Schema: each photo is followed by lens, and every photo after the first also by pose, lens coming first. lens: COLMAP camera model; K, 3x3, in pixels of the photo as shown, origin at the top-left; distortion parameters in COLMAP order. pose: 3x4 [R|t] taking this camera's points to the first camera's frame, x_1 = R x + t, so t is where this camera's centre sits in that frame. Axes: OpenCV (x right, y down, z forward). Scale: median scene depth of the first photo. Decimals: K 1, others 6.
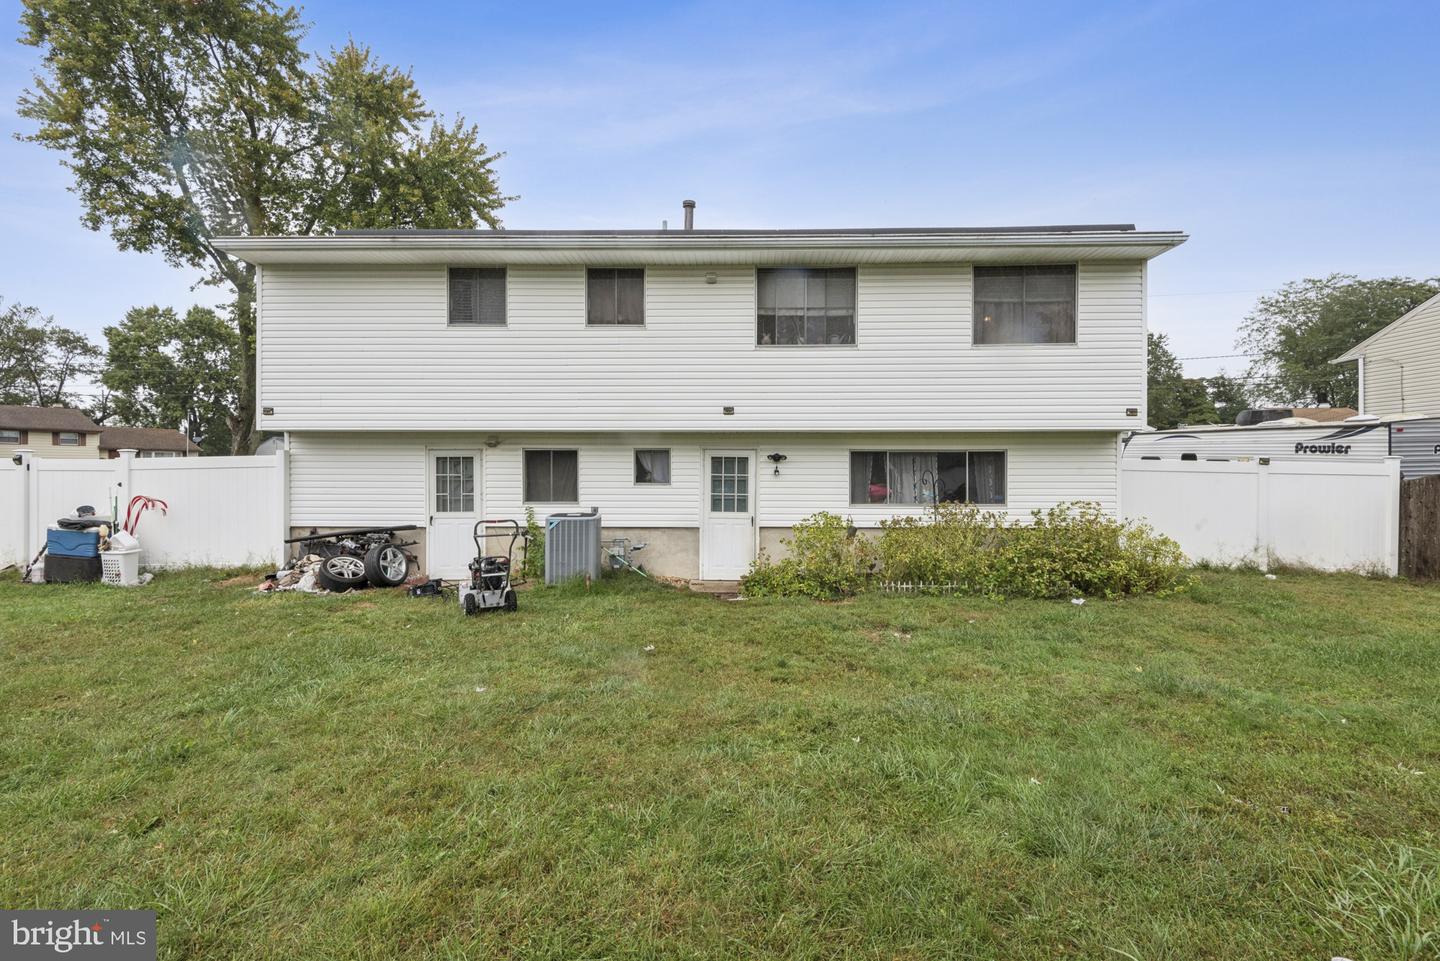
lens RADIAL K [[647.1, 0, 725.8], [0, 647.1, 471.1], [0, 0, 1]] dist [-0.000769, -0.000160]
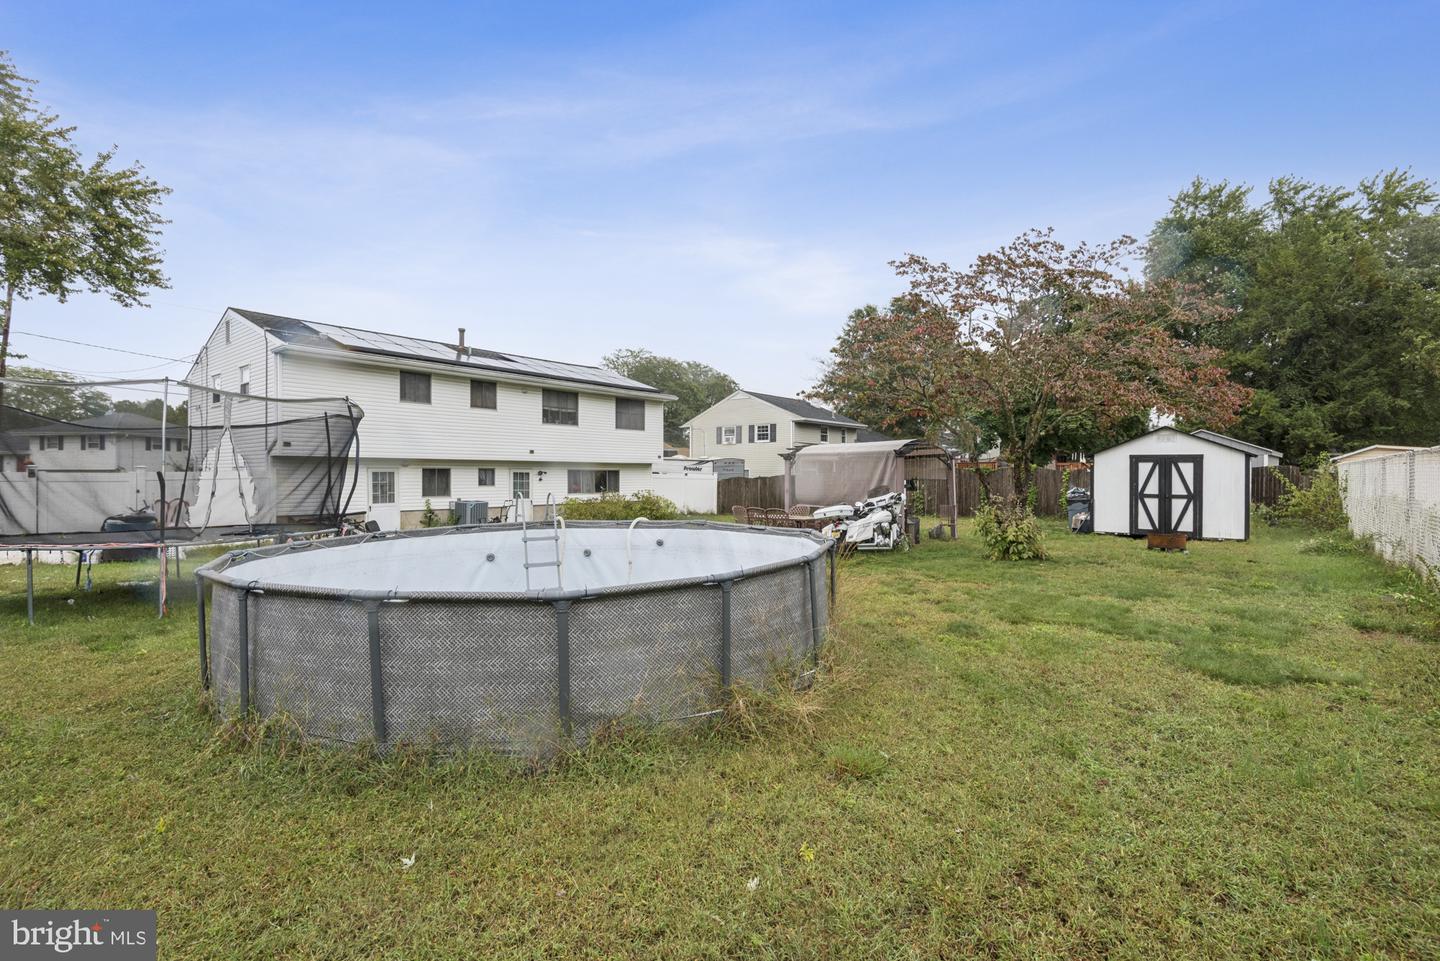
lens RADIAL K [[647.1, 0, 718.8], [0, 647.1, 480.5], [0, 0, 1]] dist [-0.000769, -0.000160]
pose [[0.618287, -0.008522, 0.785907, -1.254077], [0.002556, 0.999958, 0.008833, -0.012451], [-0.785949, -0.003453, 0.618282, -0.812348]]
